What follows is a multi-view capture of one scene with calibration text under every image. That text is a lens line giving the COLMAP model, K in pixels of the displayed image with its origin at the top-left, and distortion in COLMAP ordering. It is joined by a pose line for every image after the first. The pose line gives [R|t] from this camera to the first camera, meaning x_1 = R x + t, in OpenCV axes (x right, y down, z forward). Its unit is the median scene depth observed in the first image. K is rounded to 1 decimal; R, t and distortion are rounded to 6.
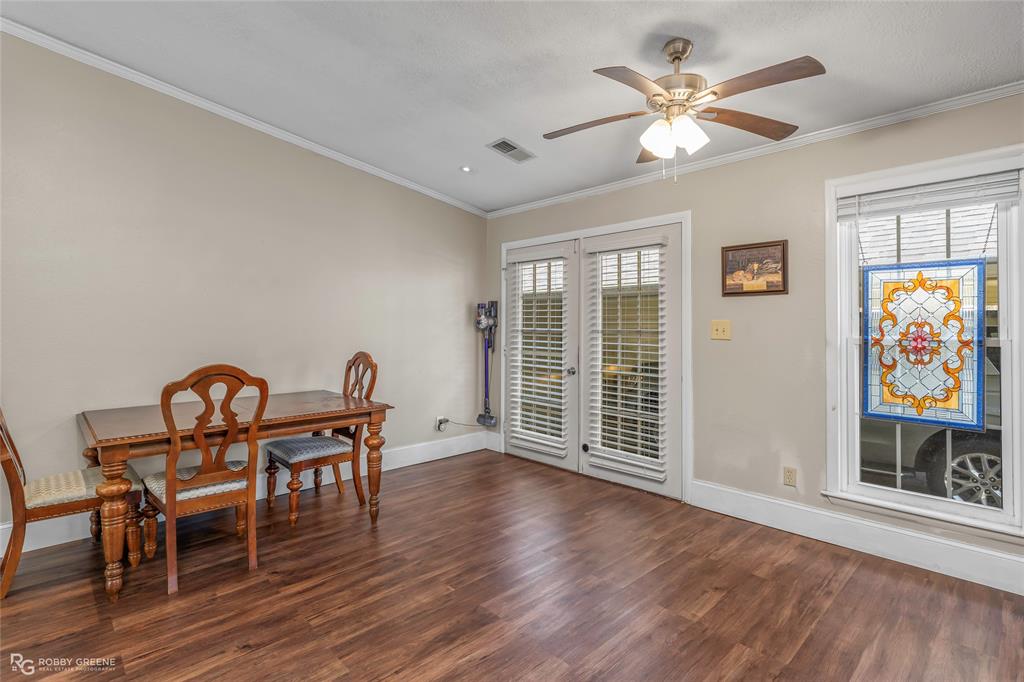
lens RADIAL K [[498.4, 0, 514.7], [0, 498.4, 319.1], [0, 0, 1]] dist [0.000897, 0.000445]
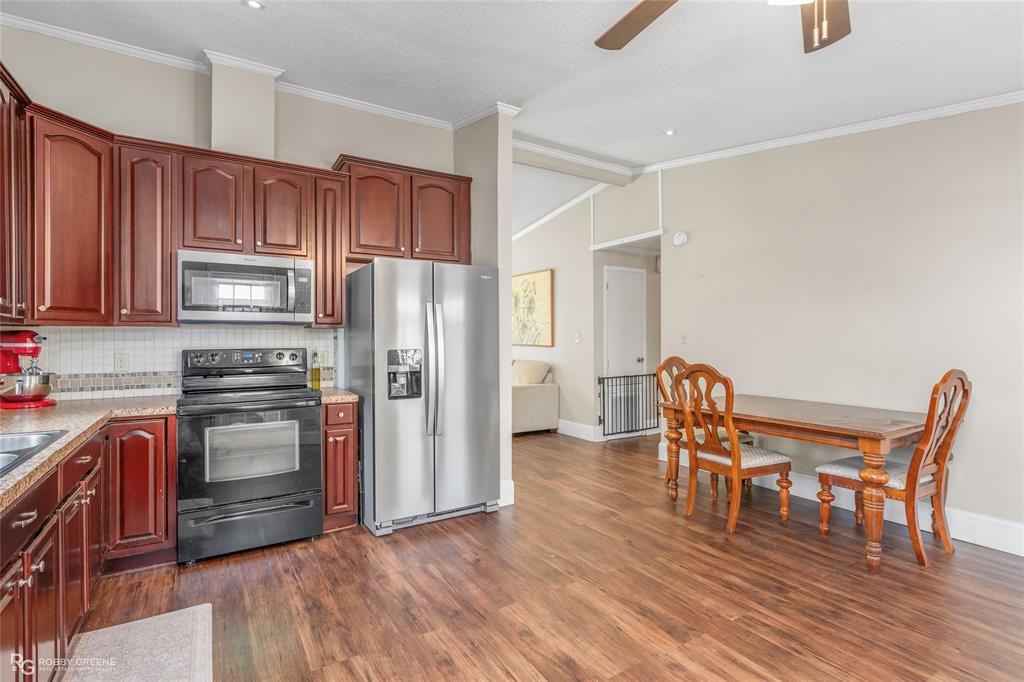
lens RADIAL K [[495.7, 0, 514.1], [0, 495.7, 336.5], [0, 0, 1]] dist [-0.000478, -0.000045]
pose [[-0.205332, -0.000820, -0.978692, 0.823425], [0.010128, 0.999944, -0.002963, 0.014436], [0.978640, -0.010521, -0.205313, 0.762872]]
